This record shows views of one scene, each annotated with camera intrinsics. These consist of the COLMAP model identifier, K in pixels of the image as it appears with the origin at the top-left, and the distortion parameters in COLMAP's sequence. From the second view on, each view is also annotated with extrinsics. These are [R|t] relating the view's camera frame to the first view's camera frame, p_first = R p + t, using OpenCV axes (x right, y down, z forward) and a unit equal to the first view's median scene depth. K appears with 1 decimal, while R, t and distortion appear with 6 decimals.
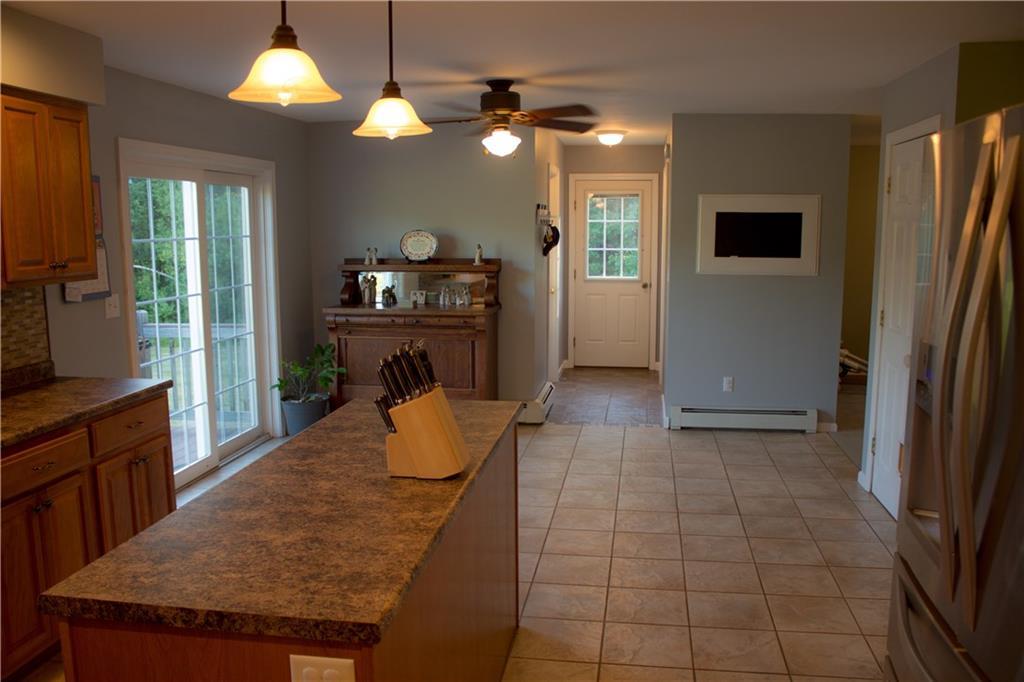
lens RADIAL K [[850.7, 0, 512.0], [0, 850.7, 341.0], [0, 0, 1]] dist [-0.005299, -0.003194]
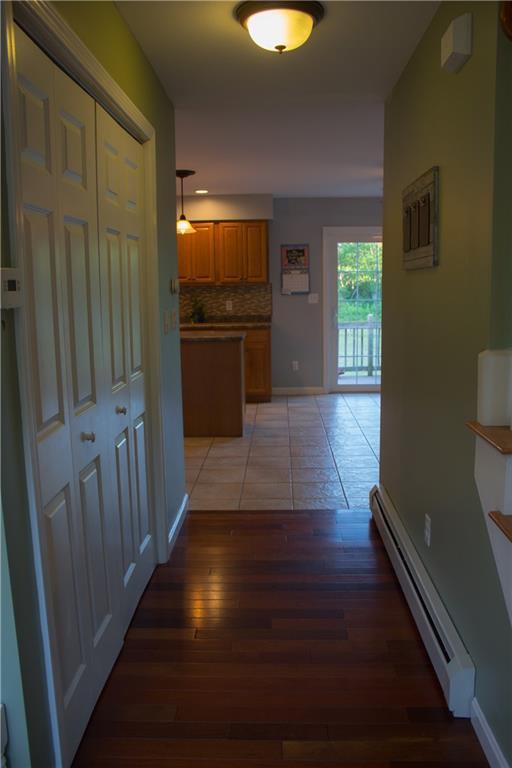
lens RADIAL K [[638.0, 0, 256.0], [0, 638.0, 384.0], [0, 0, 1]] dist [-0.005299, -0.003194]
pose [[0.124707, 0.172328, -0.977114, 1.419358], [-0.126025, 0.979576, 0.156678, -0.070943], [0.984157, 0.103602, 0.143878, 0.649486]]
